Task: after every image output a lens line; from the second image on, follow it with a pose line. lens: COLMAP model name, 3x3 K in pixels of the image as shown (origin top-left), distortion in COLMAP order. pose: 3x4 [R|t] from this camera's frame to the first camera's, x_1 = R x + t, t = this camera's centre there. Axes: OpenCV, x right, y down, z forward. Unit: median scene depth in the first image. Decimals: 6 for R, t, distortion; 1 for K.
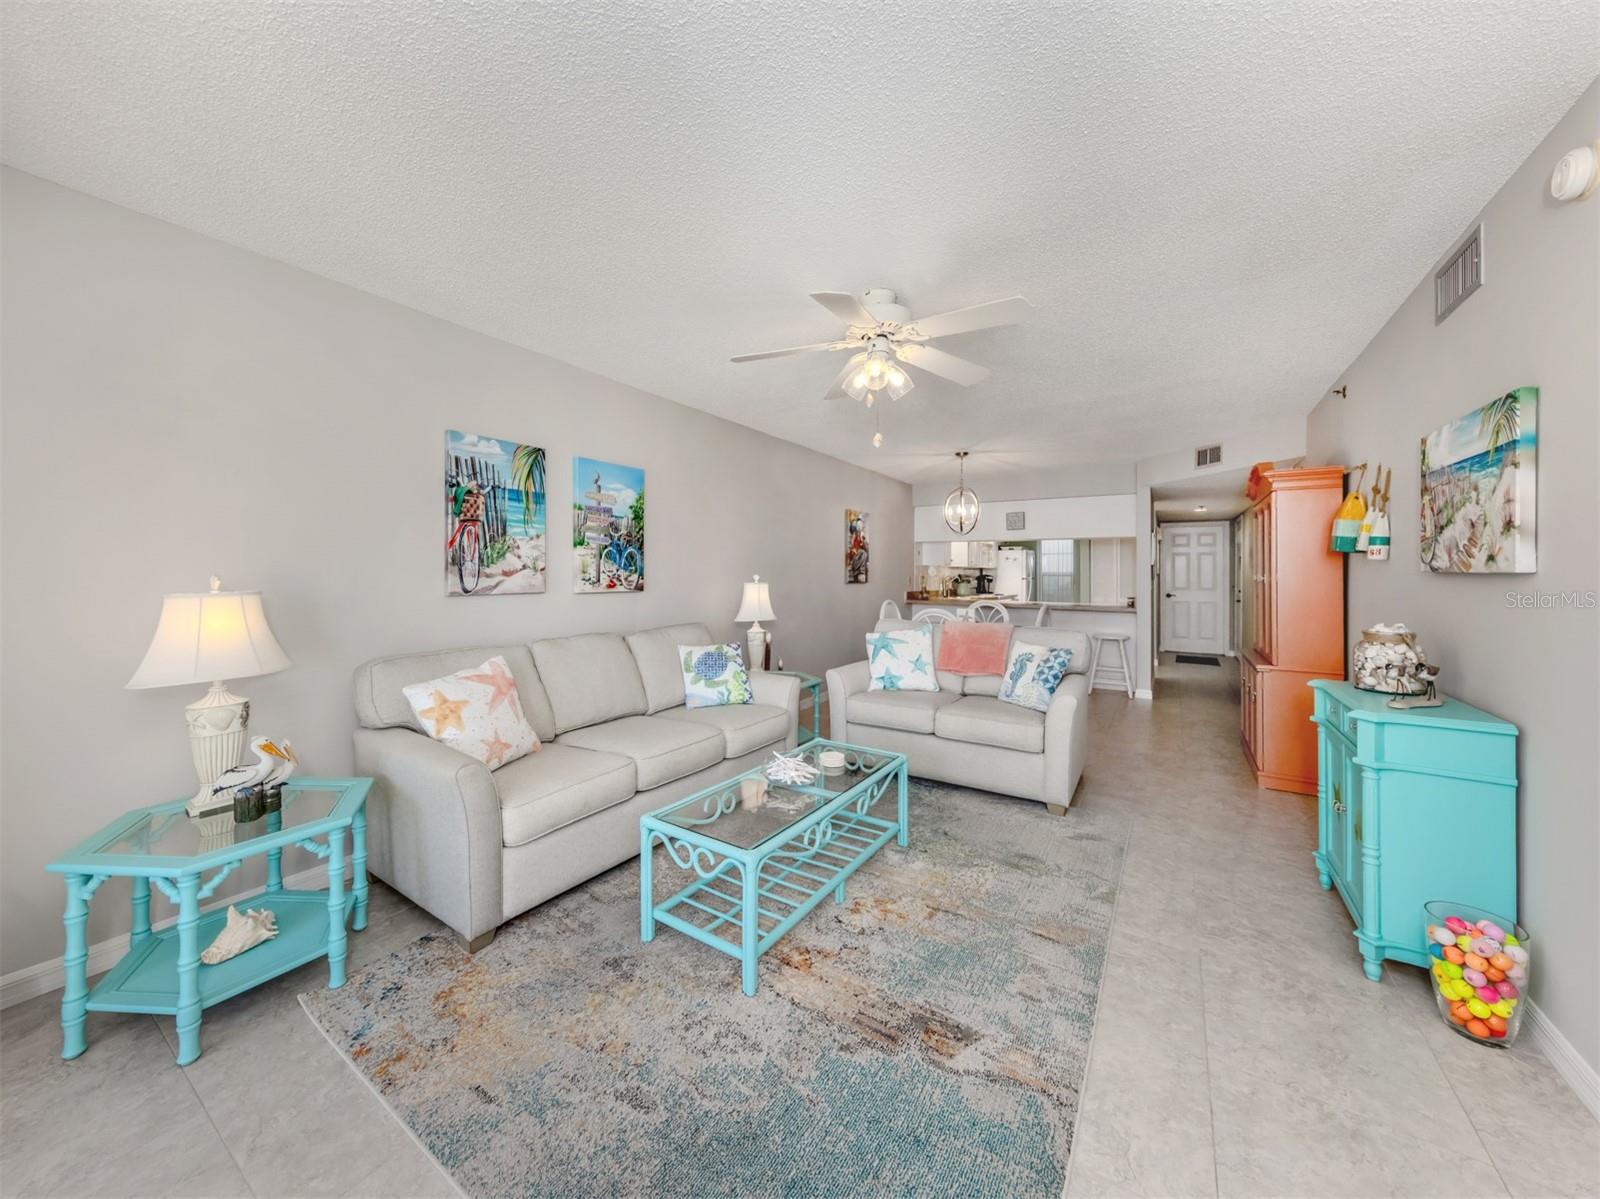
lens RADIAL K [[607.7, 0, 786.2], [0, 607.7, 577.0], [0, 0, 1]] dist [0.007277, 0.000091]
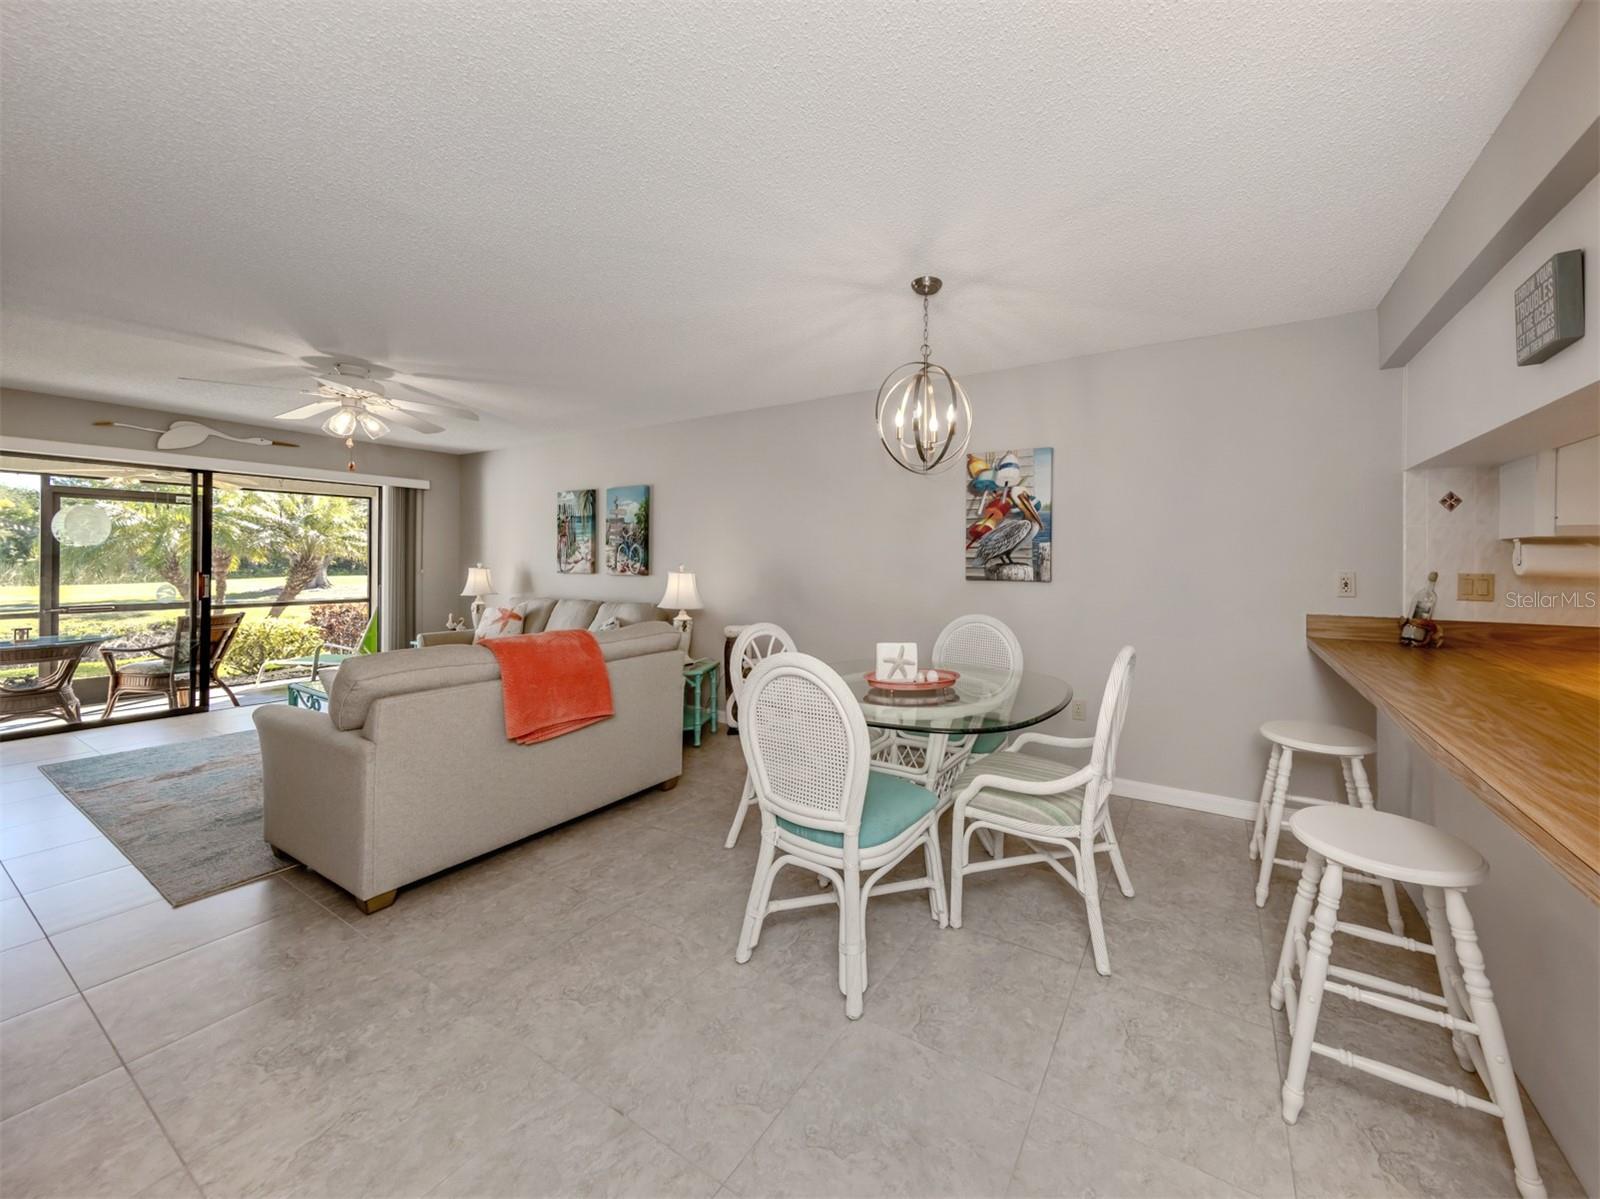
lens RADIAL K [[579.4, 0, 891.0], [0, 579.4, 564.0], [0, 0, 1]] dist [0.013239, -0.001965]
pose [[0.058882, 0.000247, -0.998265, 1.187185], [-0.009803, 0.999952, -0.000331, -0.008130], [0.998217, 0.009806, 0.058881, 1.612879]]
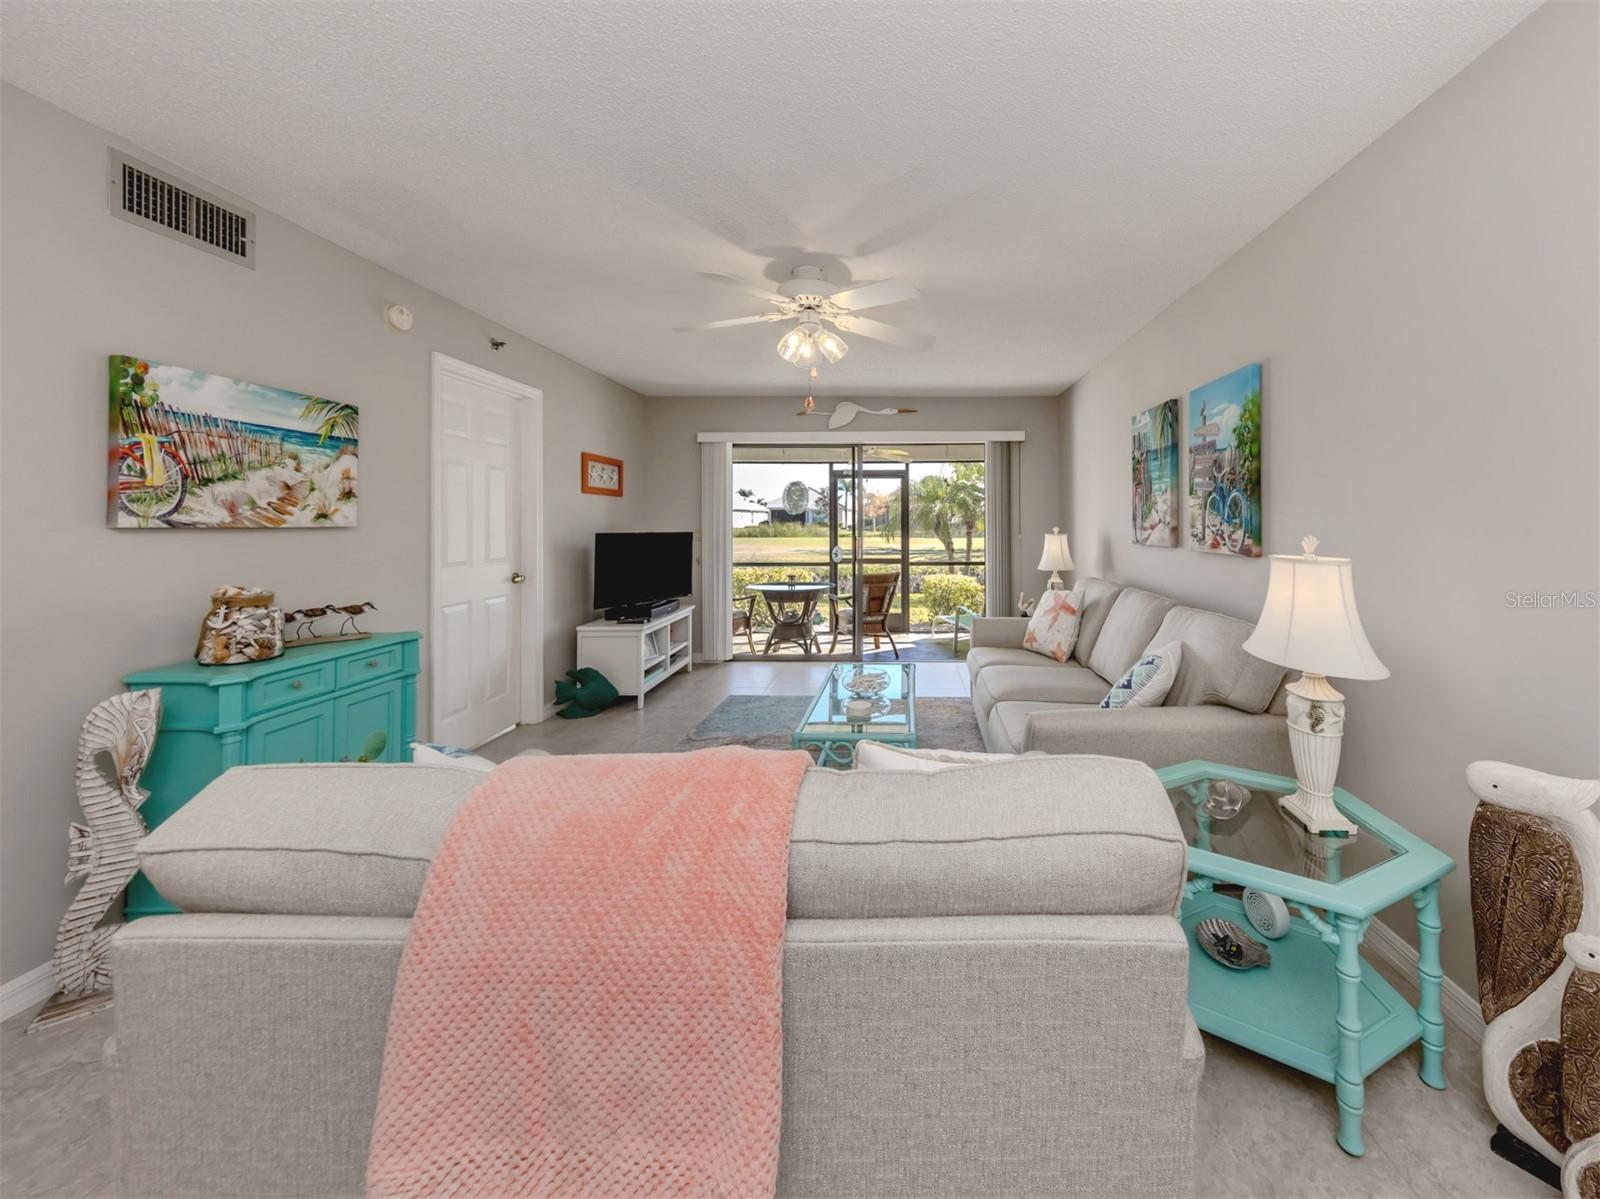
lens RADIAL K [[599.2, 0, 900.6], [0, 599.2, 509.7], [0, 0, 1]] dist [0.002475, -0.000101]
pose [[-0.849325, -0.011976, -0.527735, 0.439034], [-0.003406, 0.999846, -0.017208, -0.015129], [0.527860, -0.012818, -0.849235, 1.464999]]
